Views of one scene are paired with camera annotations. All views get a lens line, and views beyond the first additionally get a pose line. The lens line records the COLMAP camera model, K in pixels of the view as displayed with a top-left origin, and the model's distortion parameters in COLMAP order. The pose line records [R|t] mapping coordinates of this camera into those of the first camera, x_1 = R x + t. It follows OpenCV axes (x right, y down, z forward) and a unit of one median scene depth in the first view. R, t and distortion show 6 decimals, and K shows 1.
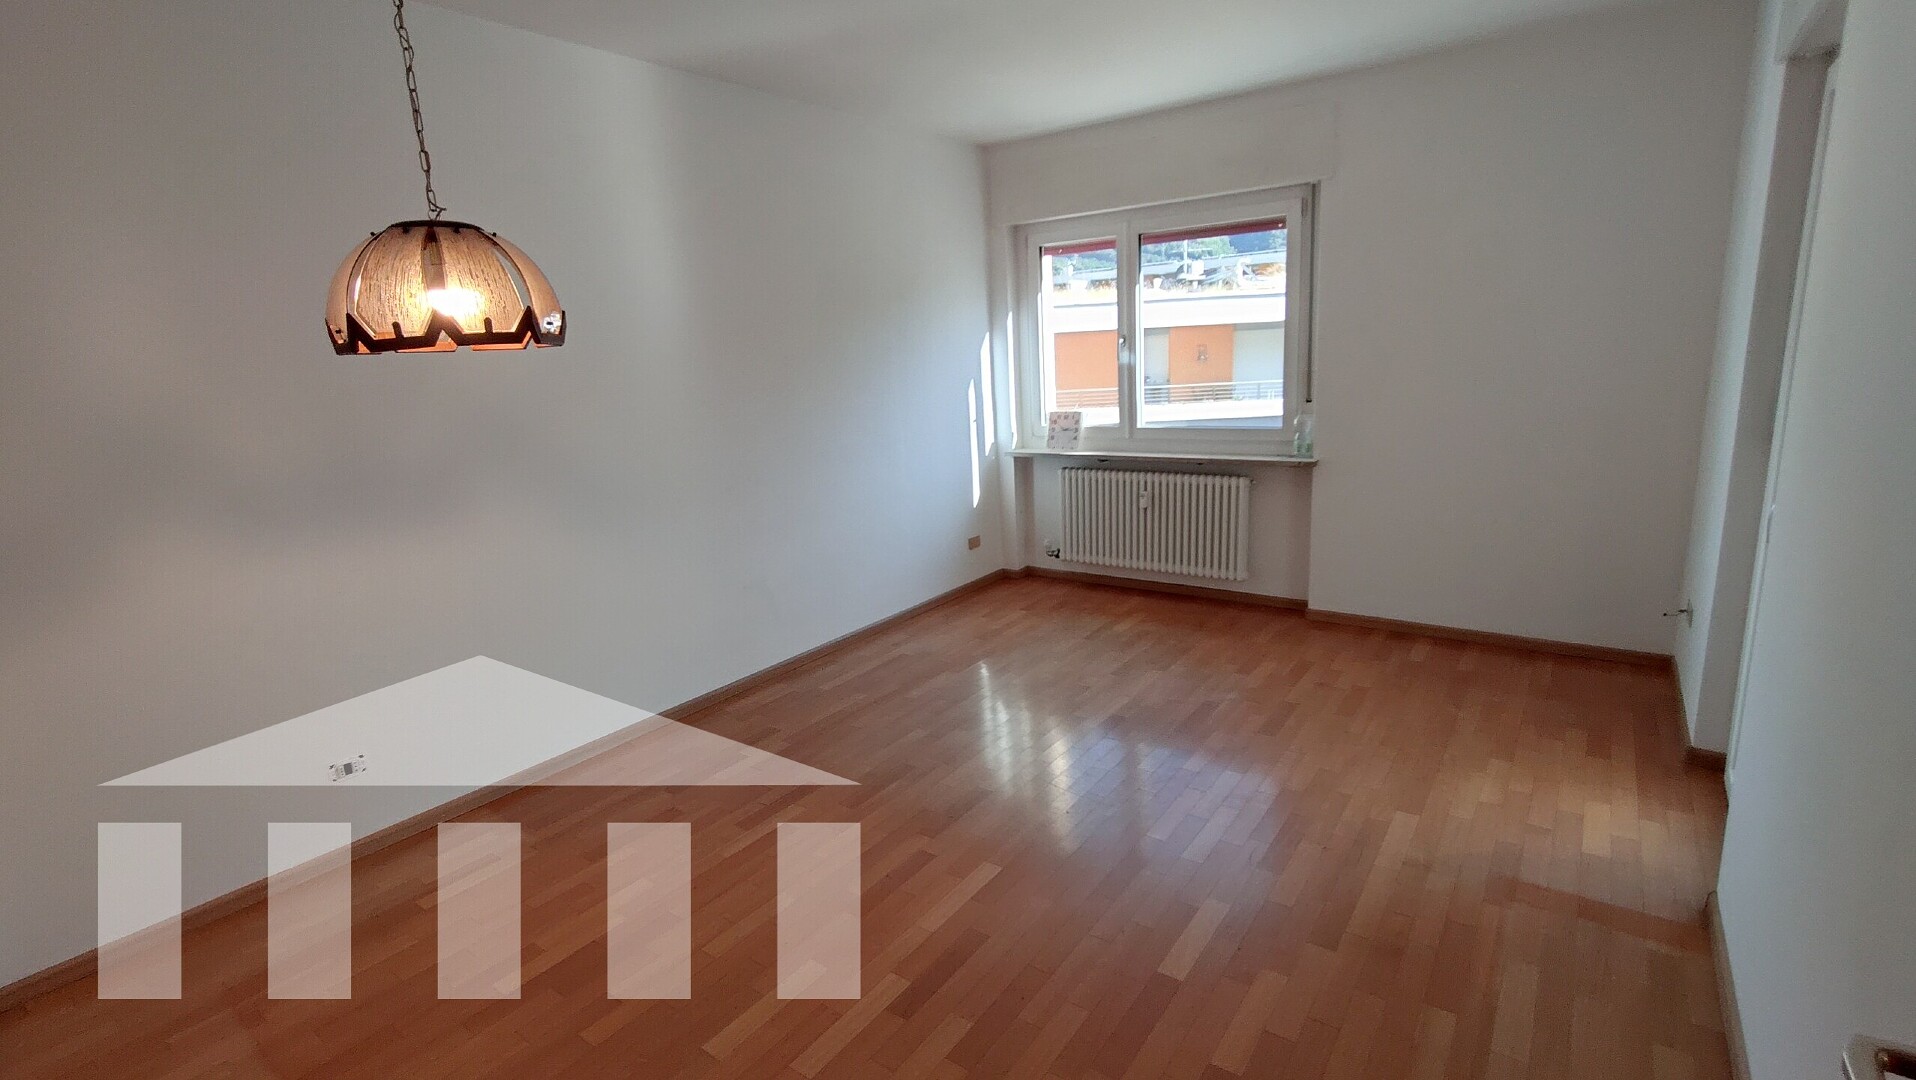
lens RADIAL K [[863.3, 0, 958.9], [0, 863.3, 538.6], [0, 0, 1]] dist [-0.004088, 0.000917]
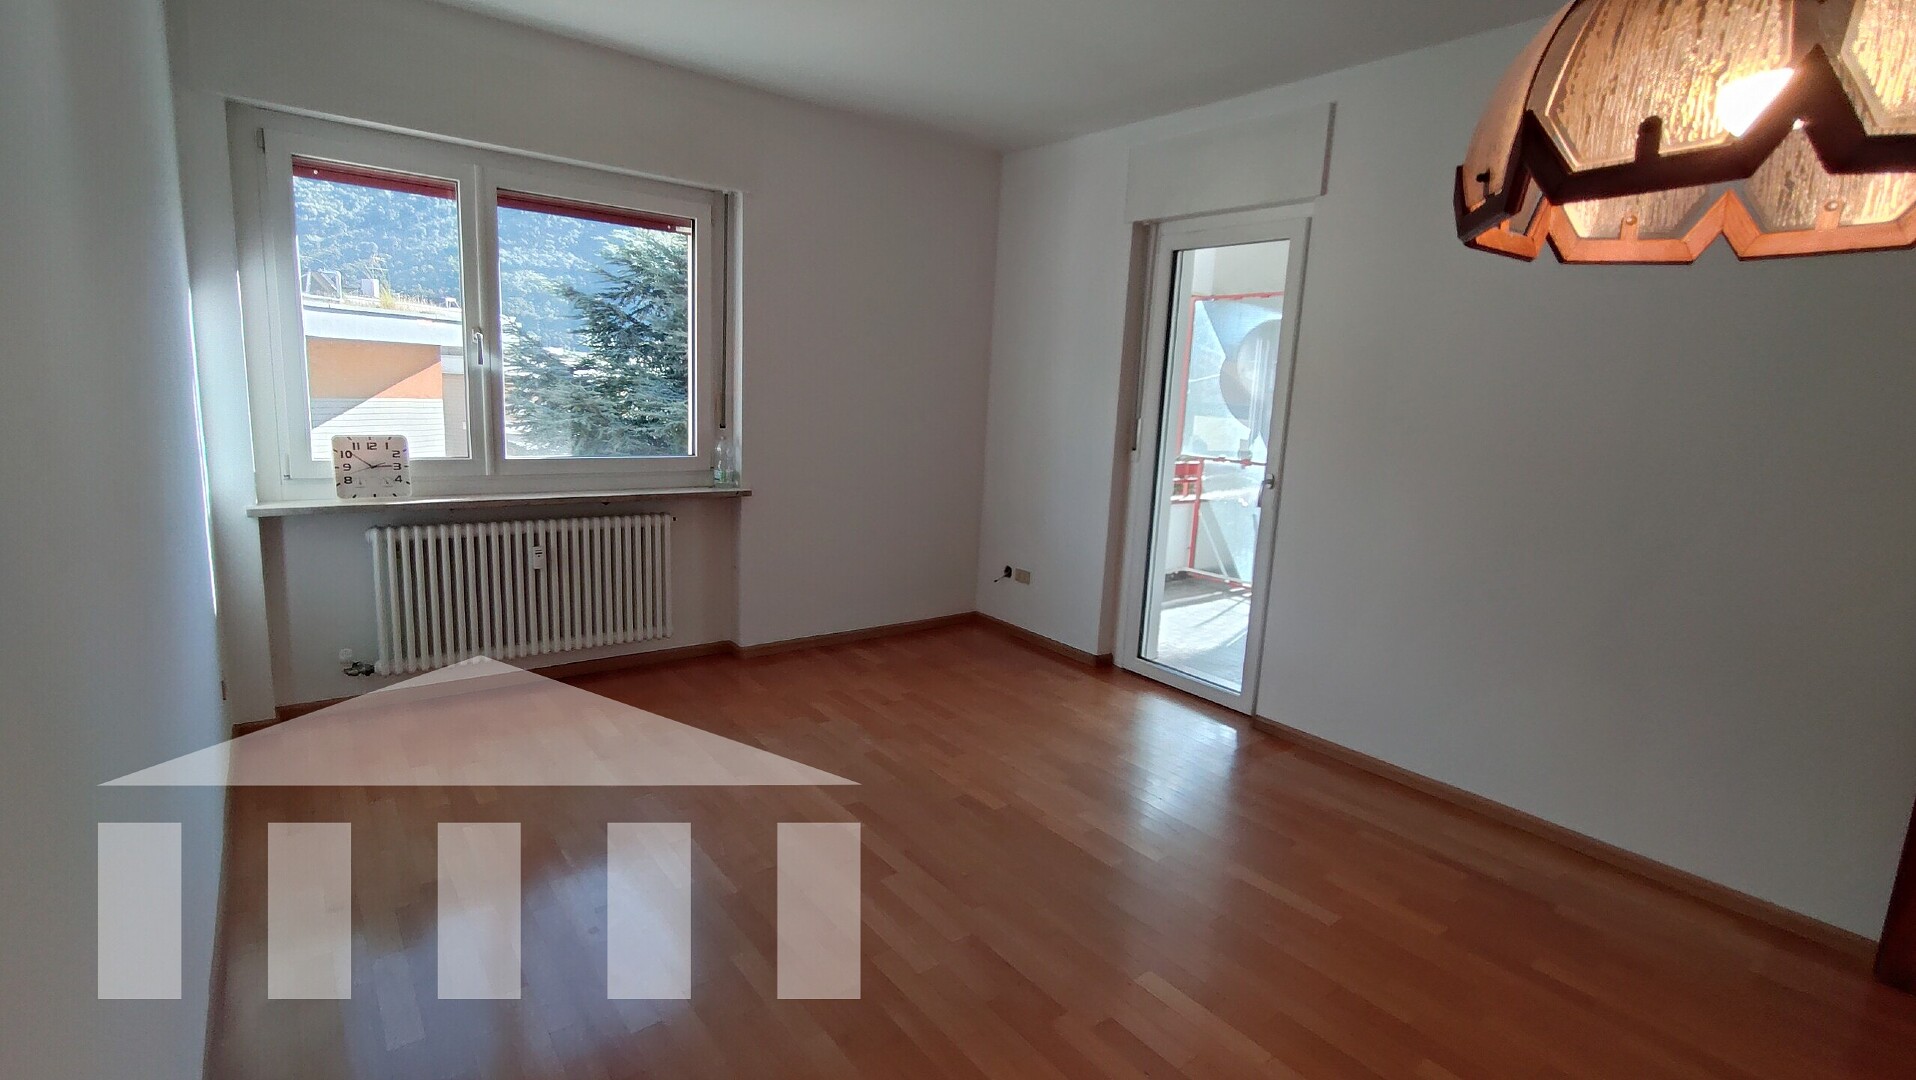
lens RADIAL K [[863.3, 0, 956.2], [0, 863.3, 535.7], [0, 0, 1]] dist [-0.004088, 0.000917]
pose [[0.268755, -0.096809, 0.958331, -0.386161], [0.149100, 0.987125, 0.057904, -0.053918], [-0.951599, 0.127326, 0.279729, 0.465573]]
